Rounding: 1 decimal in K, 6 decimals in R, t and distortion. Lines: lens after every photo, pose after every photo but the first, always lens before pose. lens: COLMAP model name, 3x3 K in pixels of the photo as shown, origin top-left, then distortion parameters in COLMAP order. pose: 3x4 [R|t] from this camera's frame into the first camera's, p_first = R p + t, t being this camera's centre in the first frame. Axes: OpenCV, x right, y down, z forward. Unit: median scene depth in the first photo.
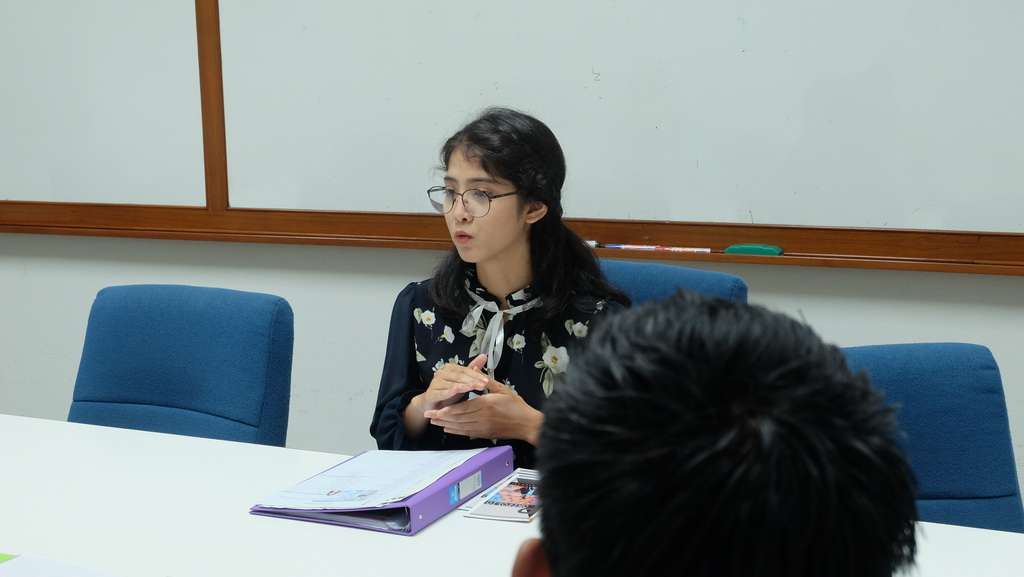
lens RADIAL K [[1553.5, 0, 512.0], [0, 1553.5, 288.5], [0, 0, 1]] dist [0.007615, 0.104074]
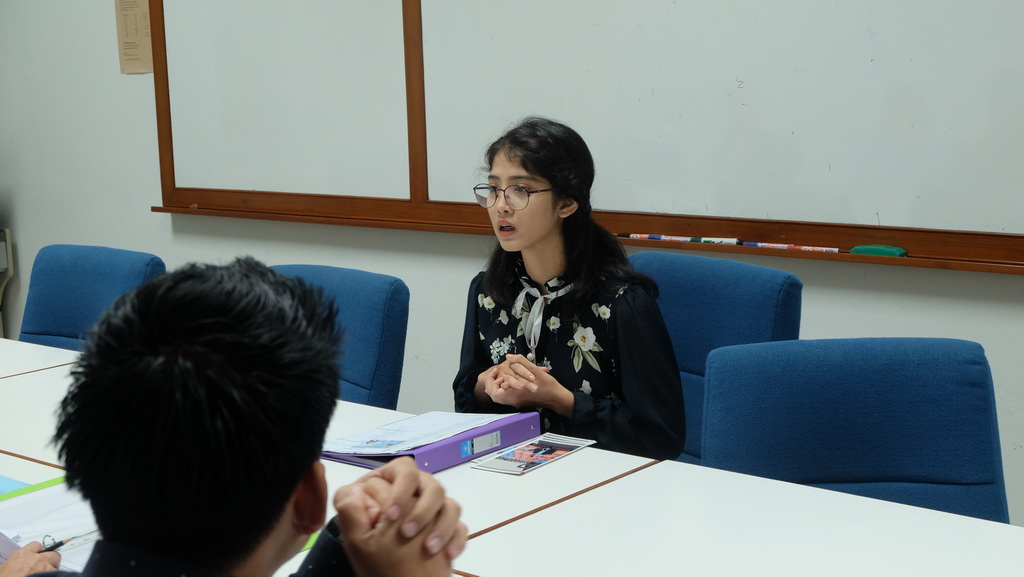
lens RADIAL K [[1553.5, 0, 512.0], [0, 1553.5, 288.5], [0, 0, 1]] dist [0.007615, 0.104074]
pose [[0.969281, 0.034649, -0.243504, 0.251939], [-0.034433, 0.999394, 0.005142, 0.005340], [0.243534, 0.003401, 0.969886, -0.108163]]
